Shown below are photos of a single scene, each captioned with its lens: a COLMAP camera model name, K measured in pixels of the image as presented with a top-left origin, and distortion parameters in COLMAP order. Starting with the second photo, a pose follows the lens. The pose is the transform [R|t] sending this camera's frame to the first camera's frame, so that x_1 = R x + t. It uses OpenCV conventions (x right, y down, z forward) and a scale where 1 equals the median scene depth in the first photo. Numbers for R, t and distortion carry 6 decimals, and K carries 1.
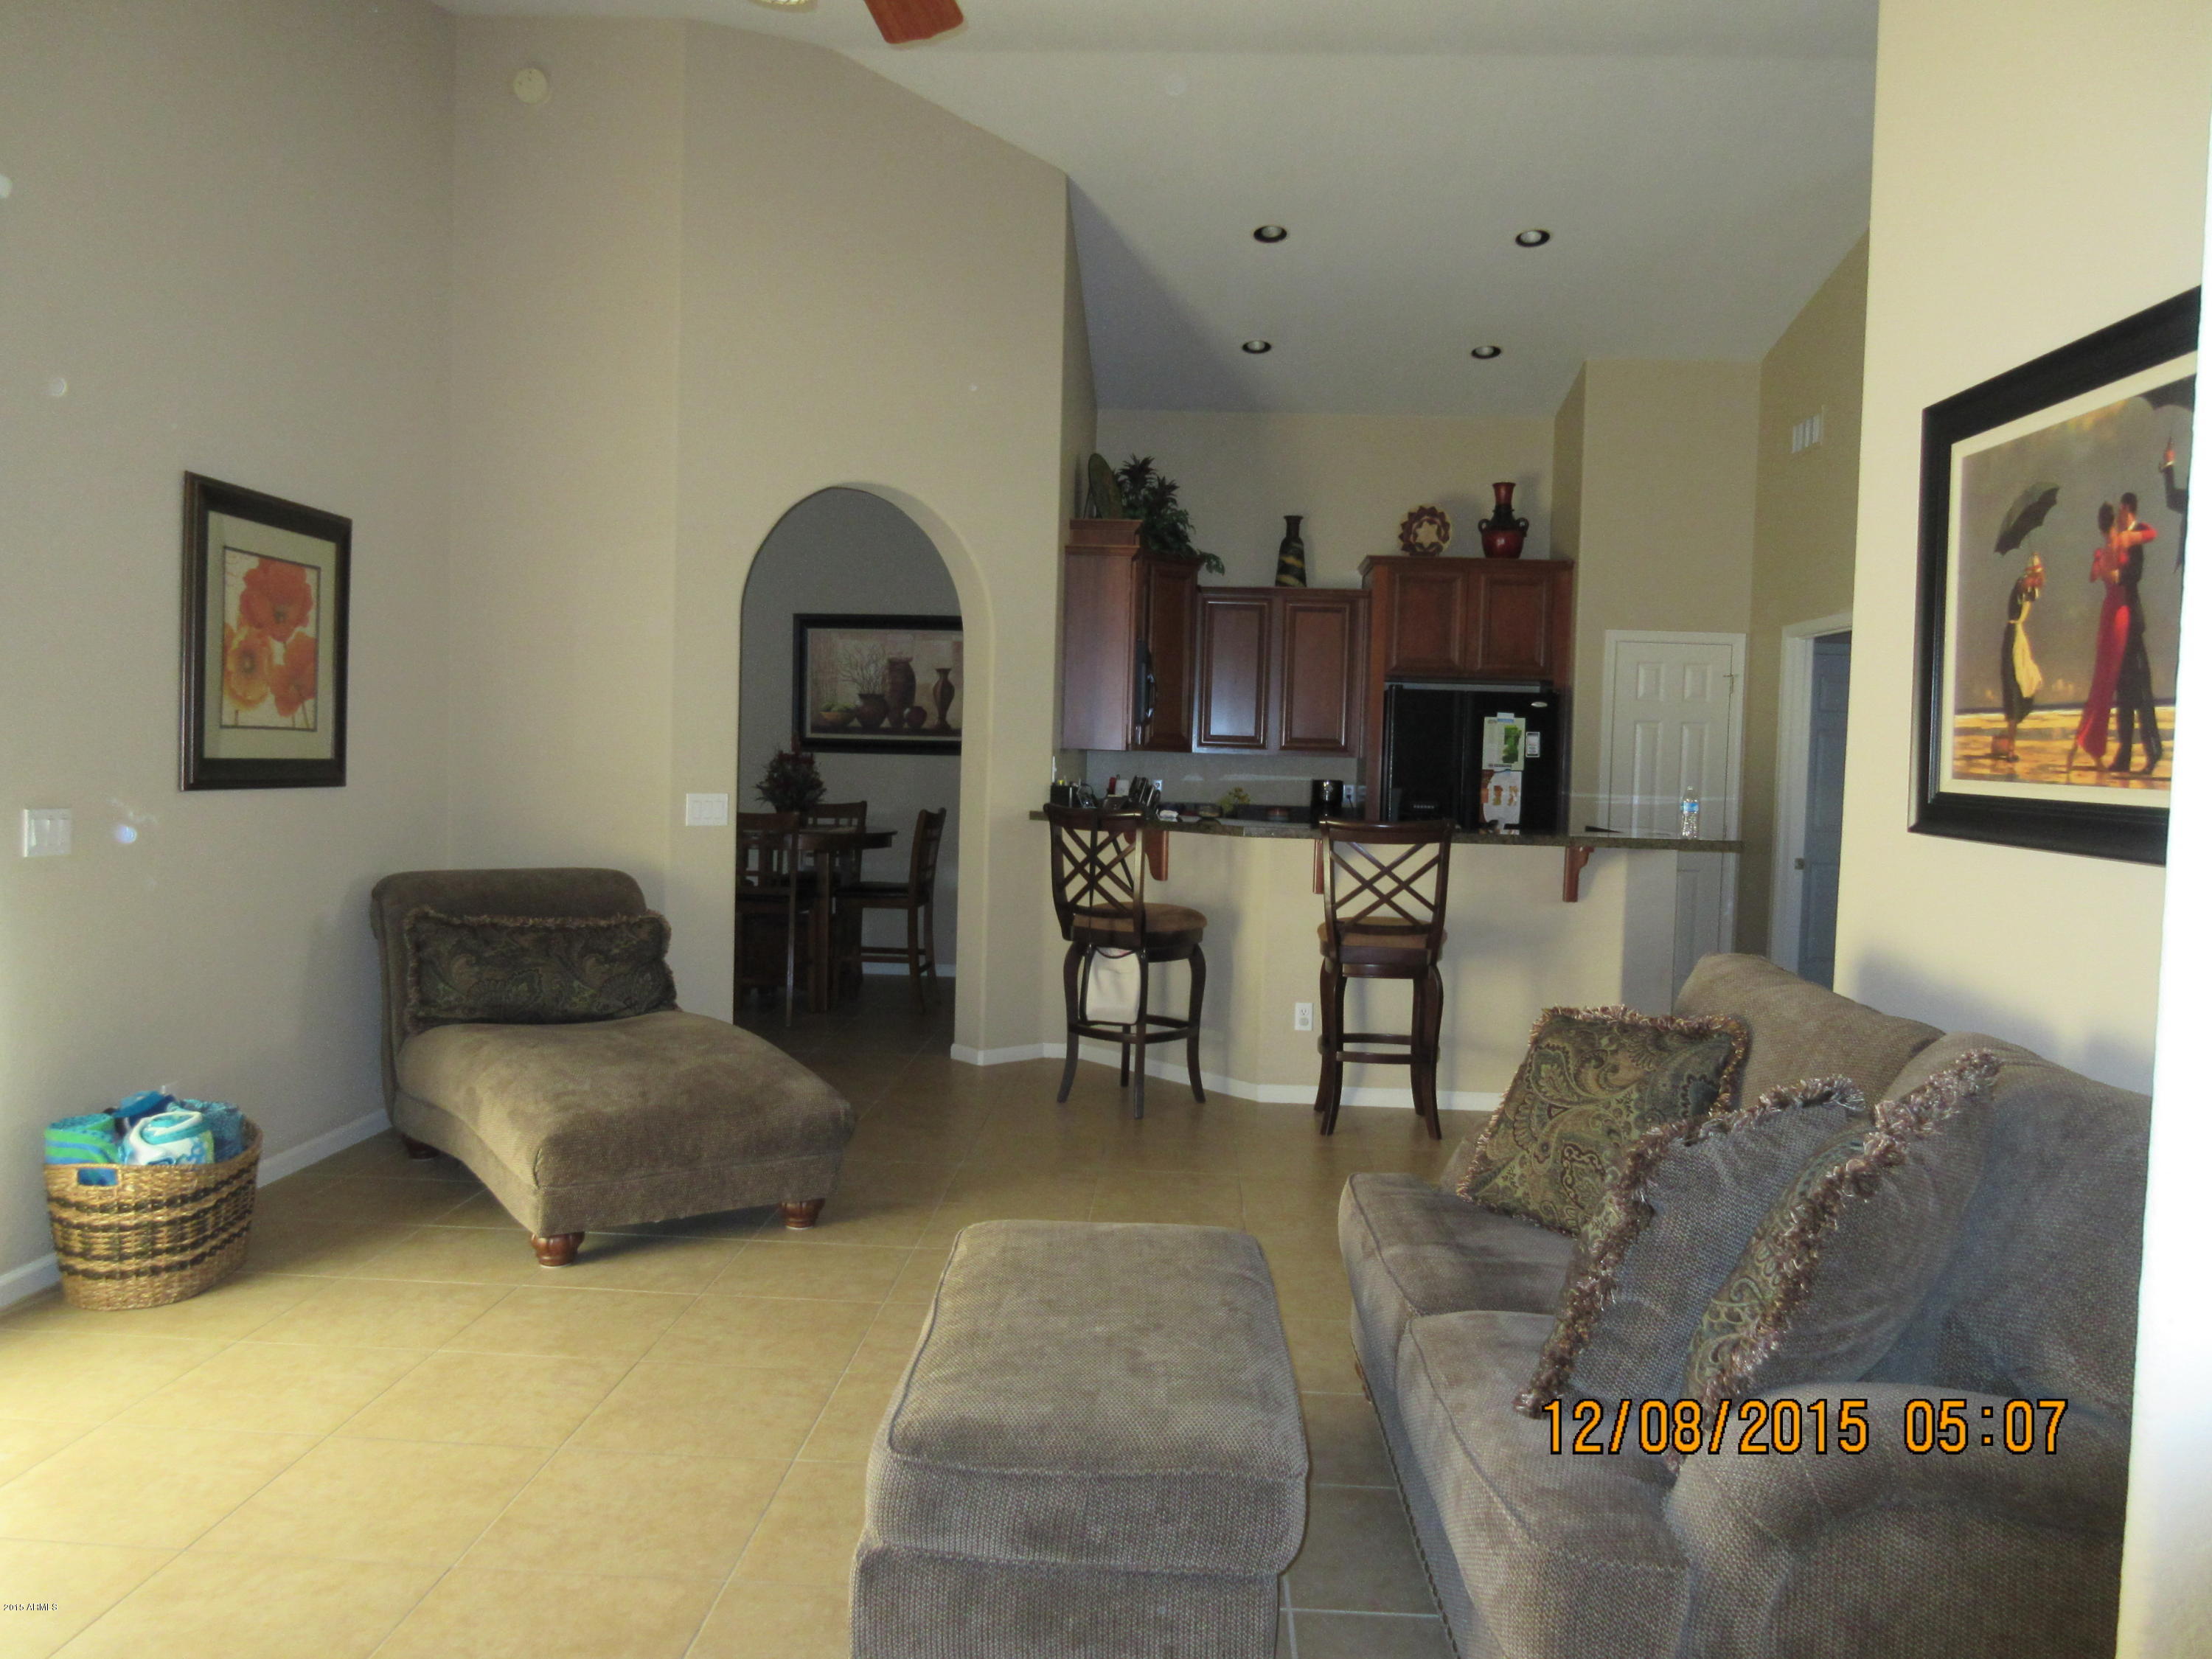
lens RADIAL K [[1634.1, 0, 1114.4], [0, 1634.1, 831.8], [0, 0, 1]] dist [-0.001831, 0.000875]
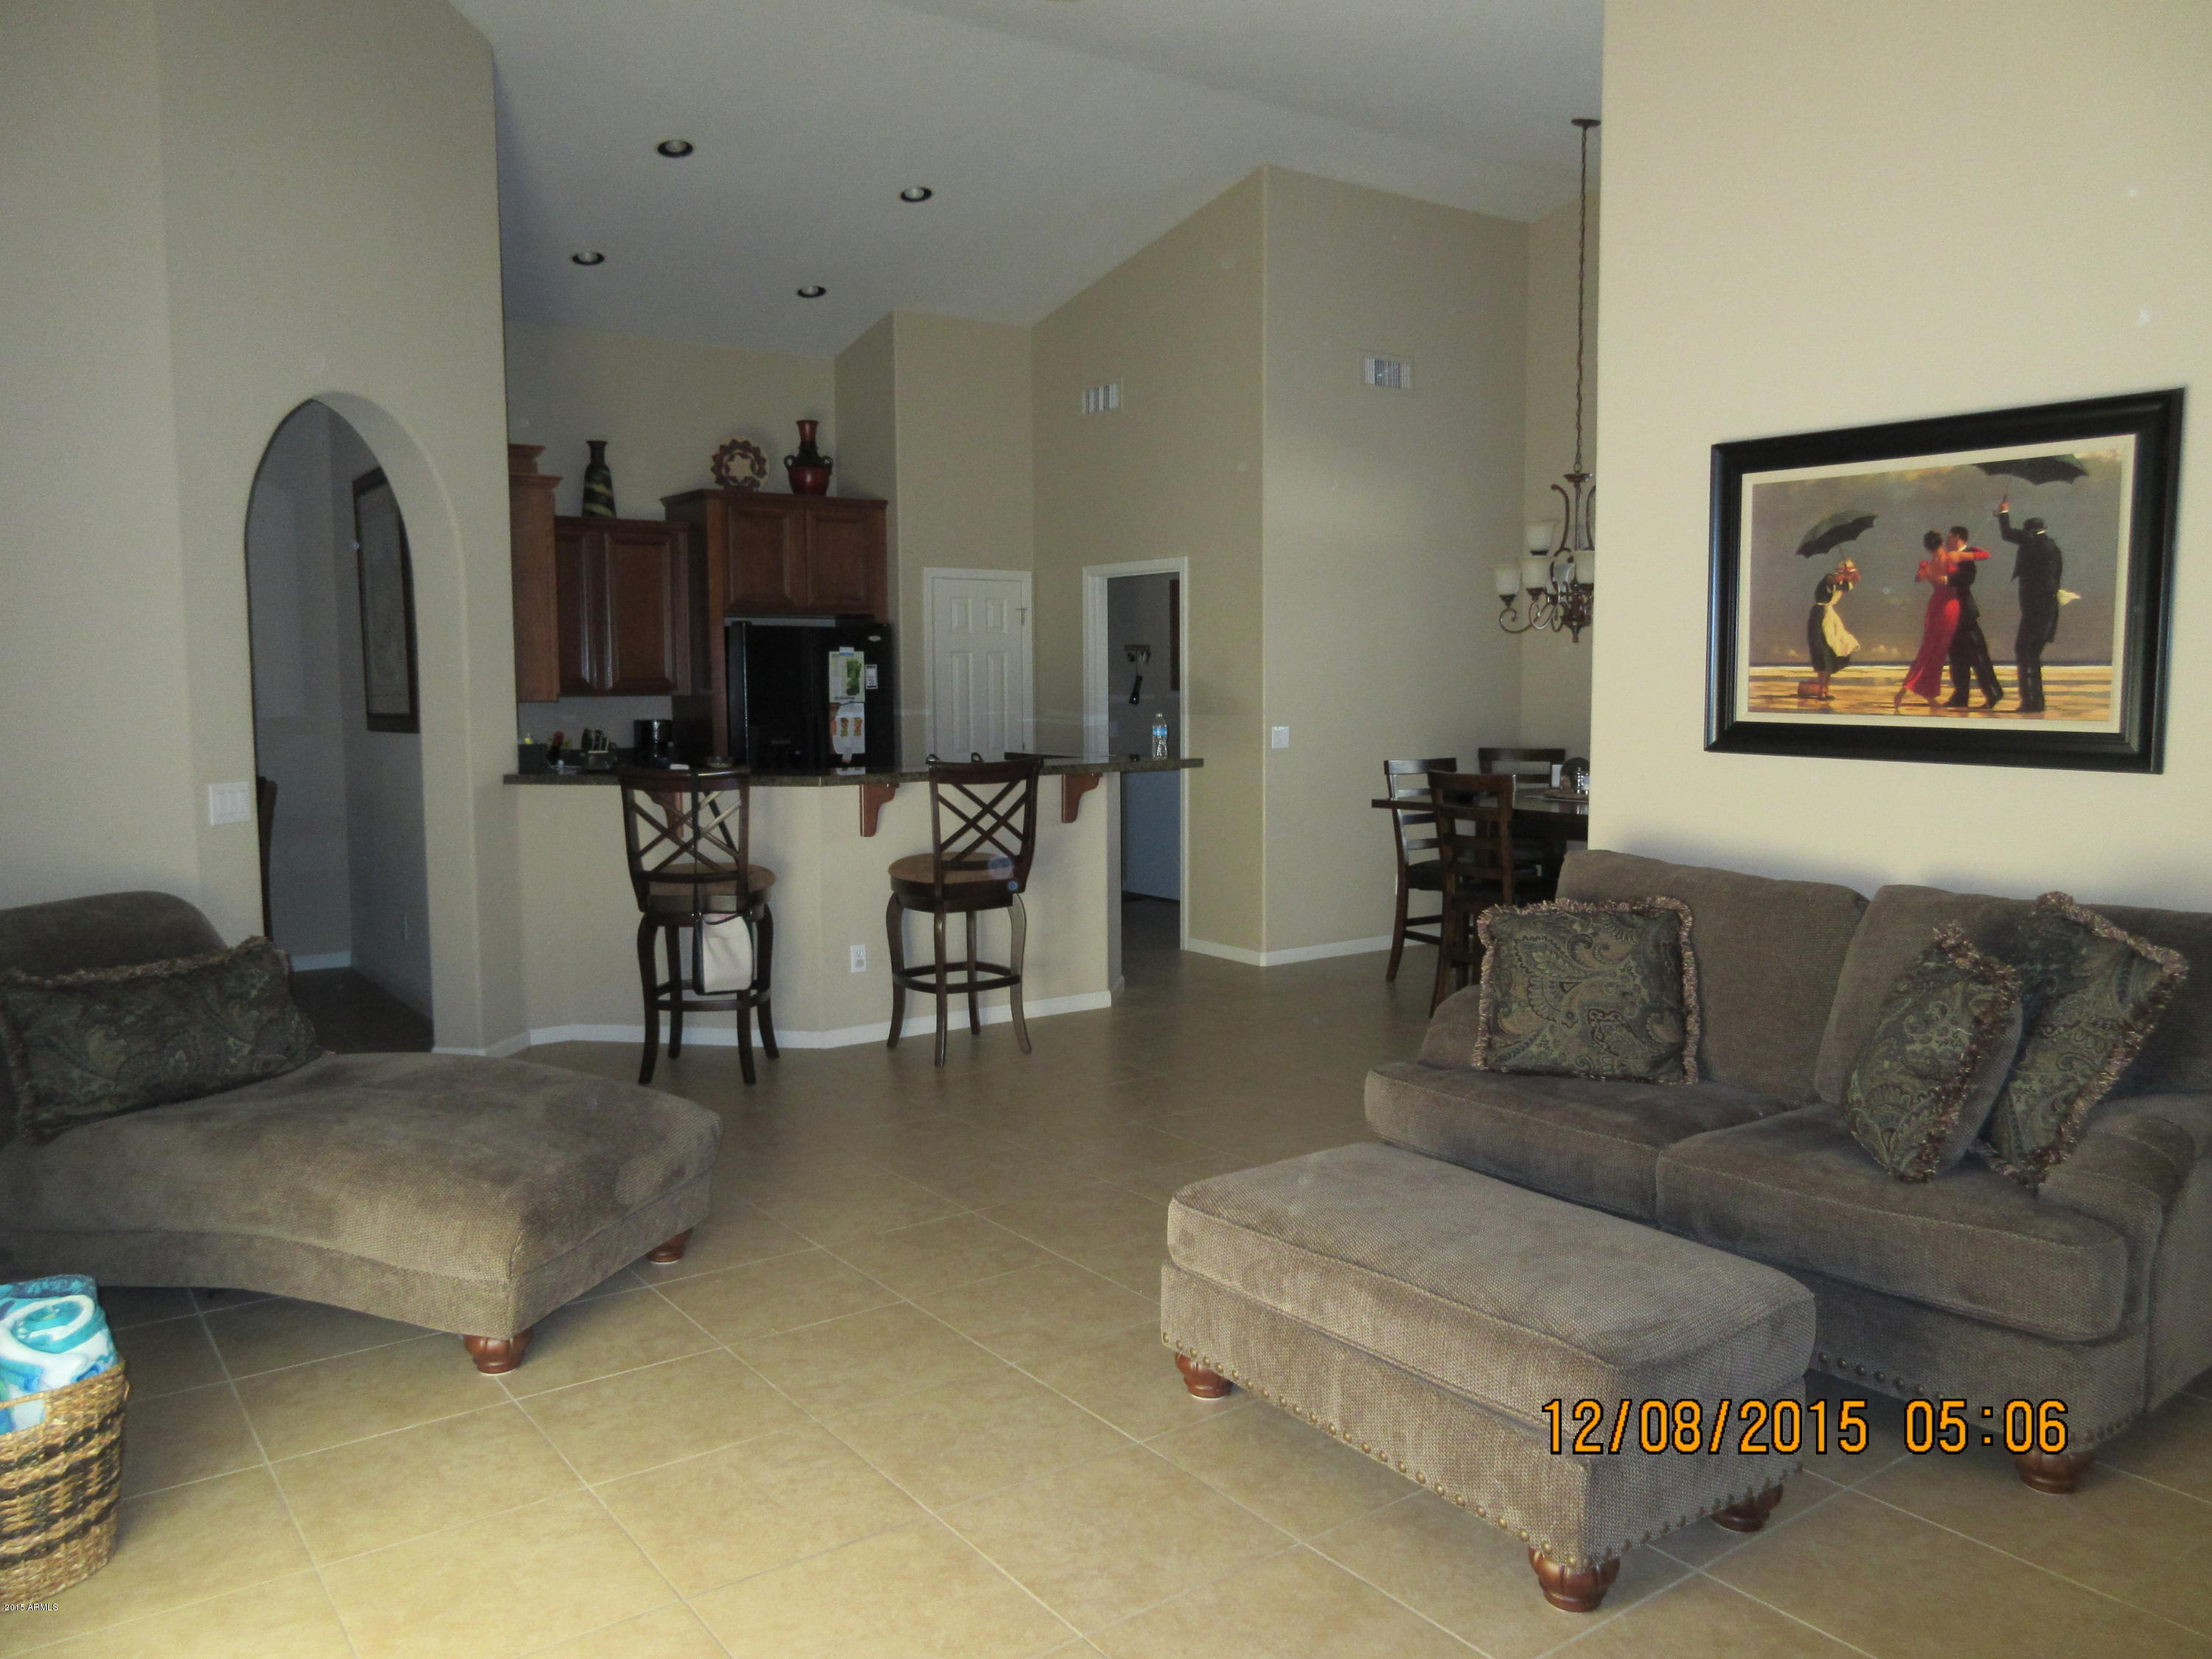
lens RADIAL K [[1634.1, 0, 1111.2], [0, 1634.1, 823.9], [0, 0, 1]] dist [-0.001831, 0.000875]
pose [[0.779785, -0.088545, 0.619754, -0.657140], [0.058110, 0.995911, 0.069172, -0.053593], [-0.623345, -0.017925, 0.781742, 0.189578]]
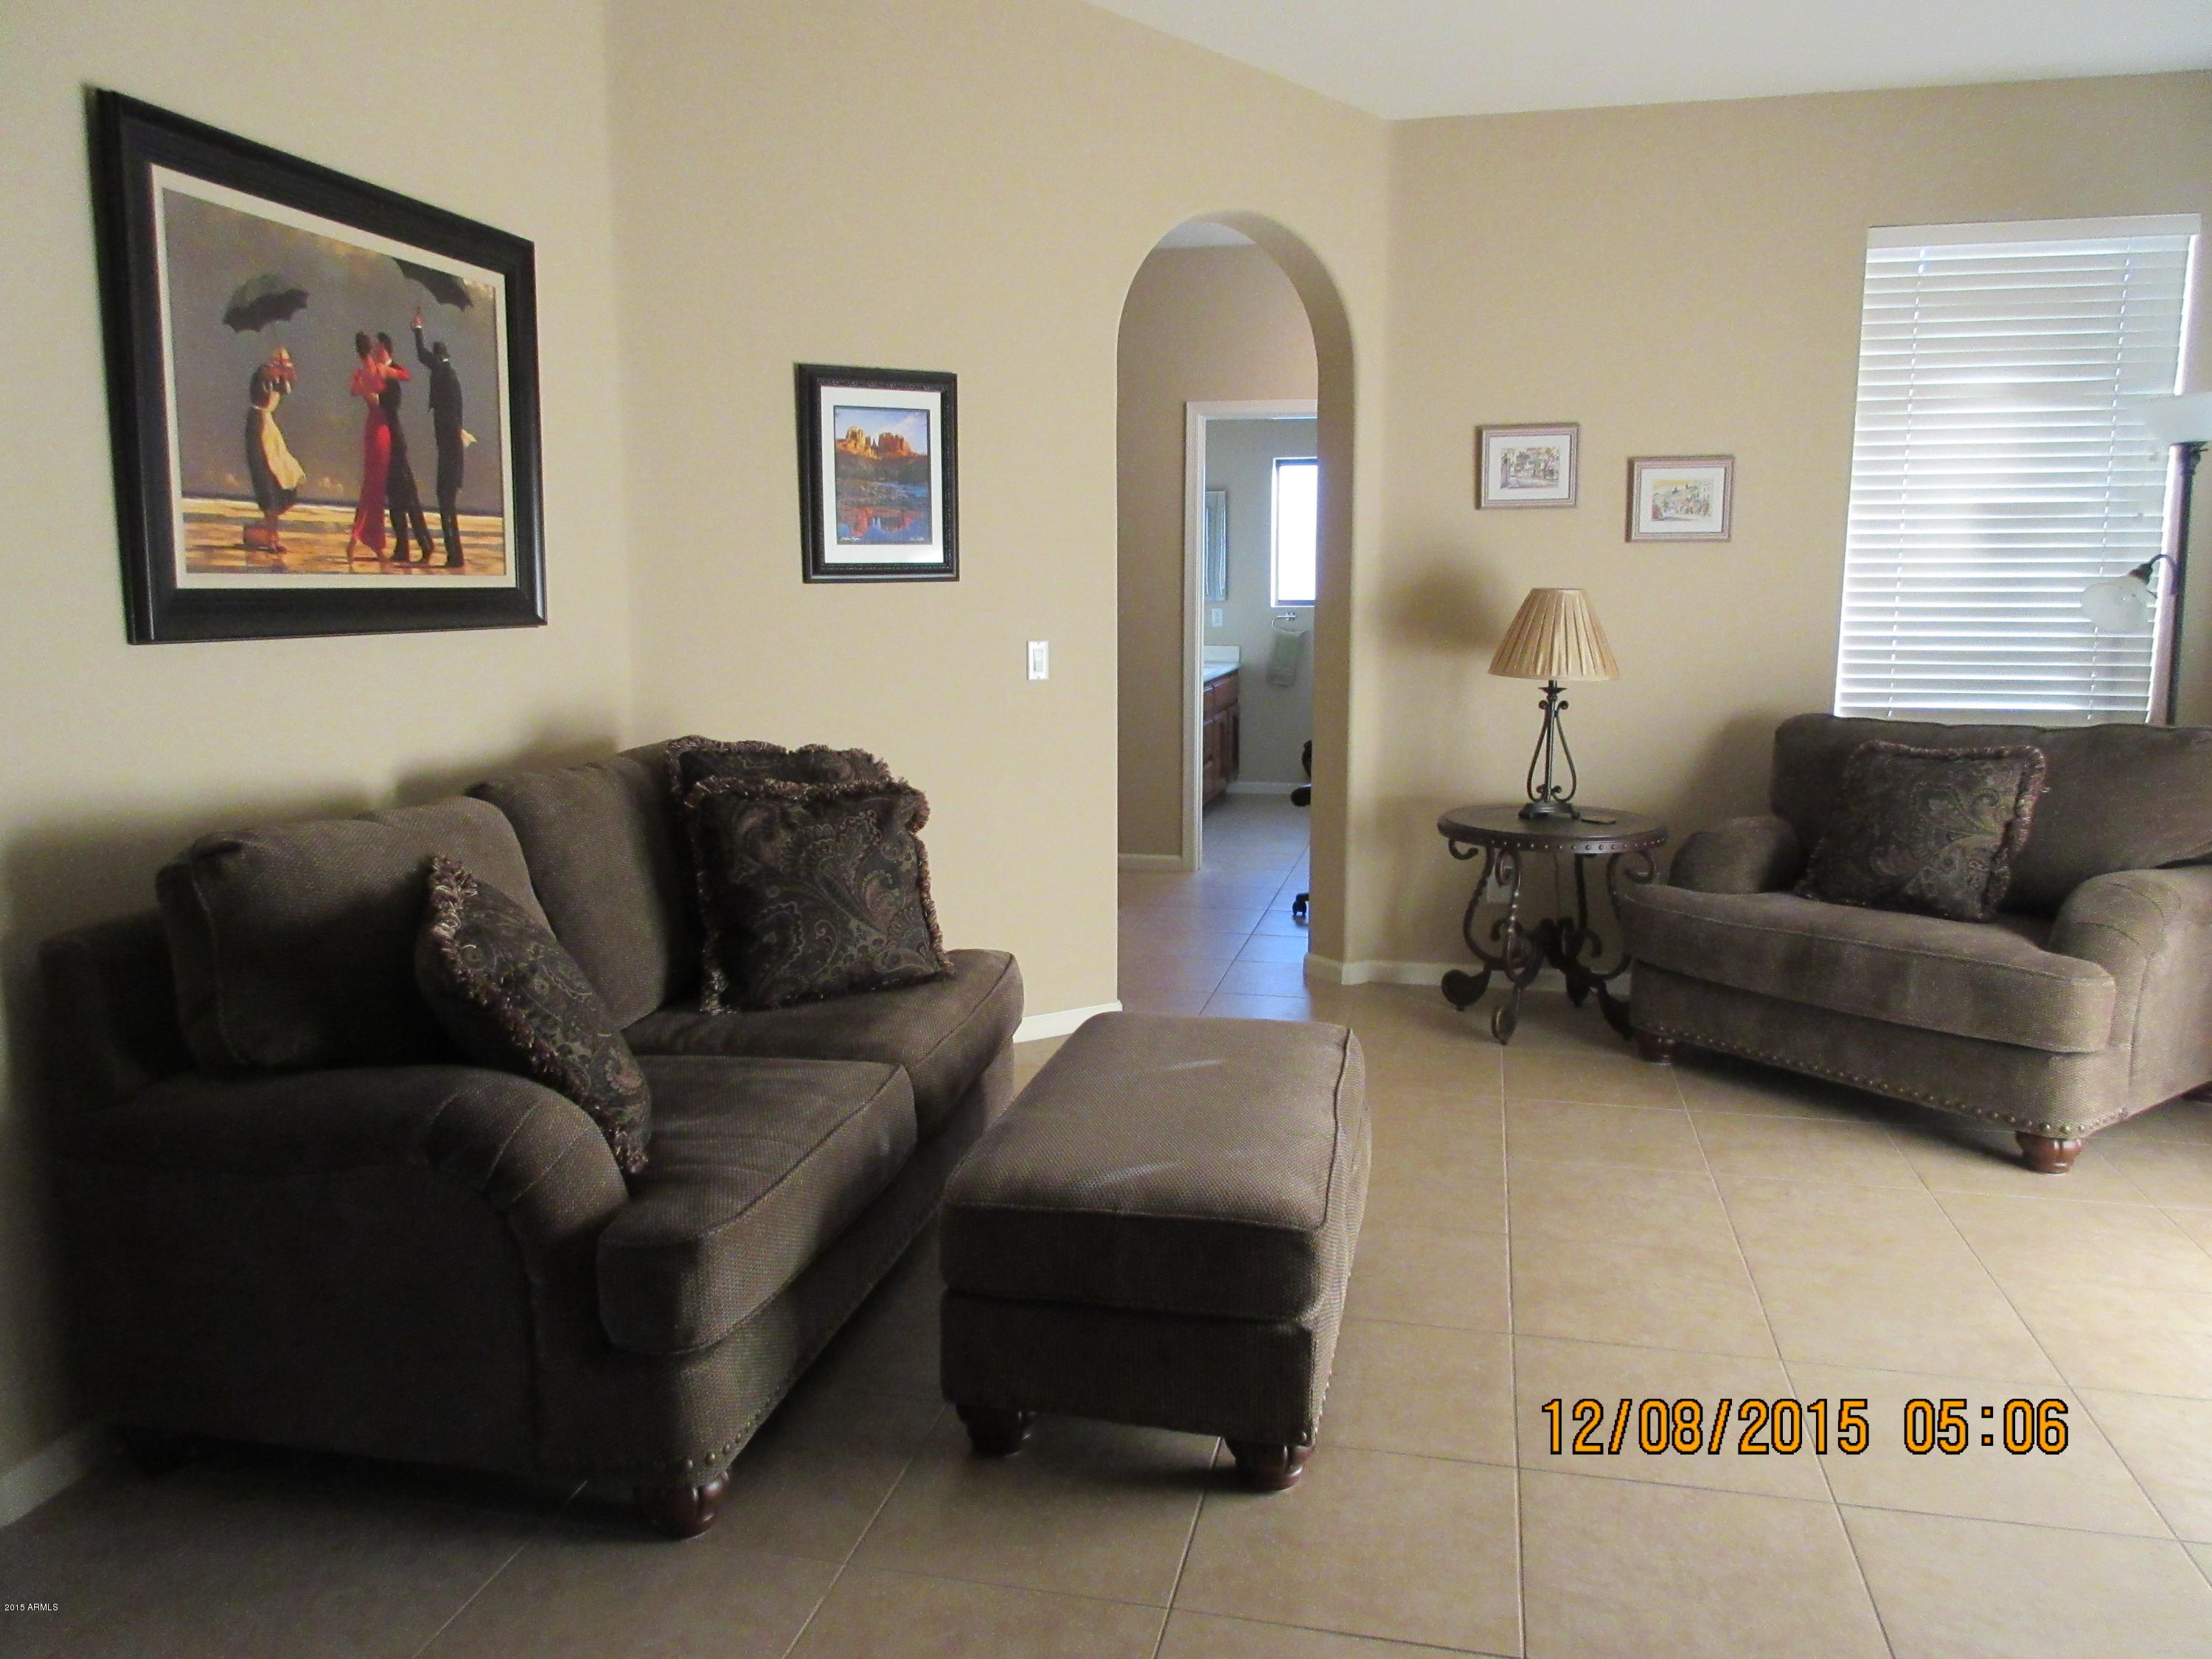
lens RADIAL K [[1634.1, 0, 1098.4], [0, 1634.1, 828.0], [0, 0, 1]] dist [-0.001831, 0.000875]
pose [[-0.982744, -0.053386, 0.177101, -0.098235], [-0.015556, 0.977906, 0.208464, -0.071409], [-0.184317, 0.202112, -0.961862, 1.436588]]
